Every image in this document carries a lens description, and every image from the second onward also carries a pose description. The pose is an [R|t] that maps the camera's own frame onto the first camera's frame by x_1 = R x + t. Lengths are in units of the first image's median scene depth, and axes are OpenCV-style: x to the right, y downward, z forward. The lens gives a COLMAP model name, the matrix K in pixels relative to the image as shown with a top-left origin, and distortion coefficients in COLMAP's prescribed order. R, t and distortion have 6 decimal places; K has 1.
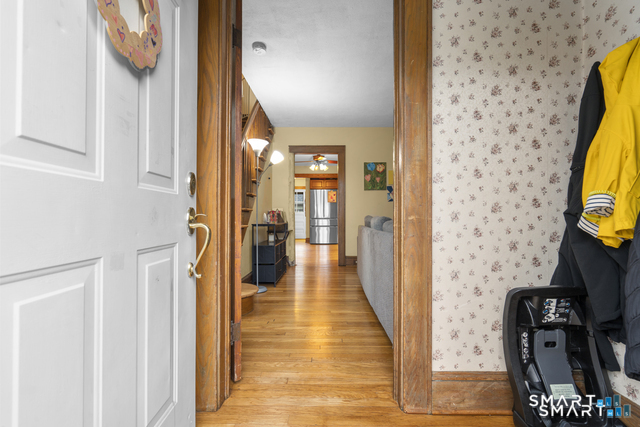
lens RADIAL K [[286.3, 0, 322.7], [0, 286.3, 214.8], [0, 0, 1]] dist [-0.003313, 0.000678]
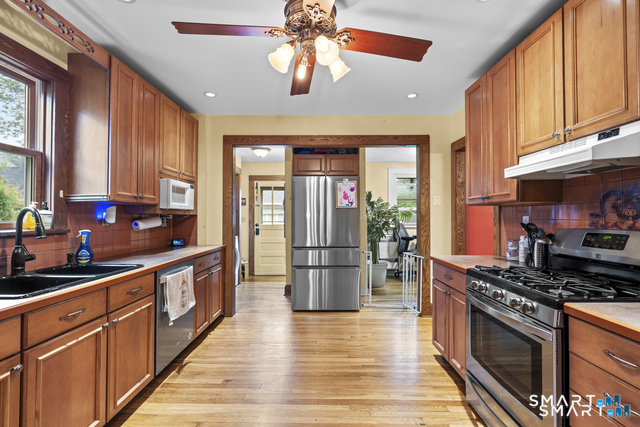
lens RADIAL K [[286.3, 0, 322.7], [0, 286.3, 214.8], [0, 0, 1]] dist [-0.003313, 0.000678]
pose [[0.999687, -0.000541, 0.025005, -0.007985], [0.000635, 0.999993, -0.003733, -0.033601], [-0.025003, 0.003748, 0.999680, 0.604432]]
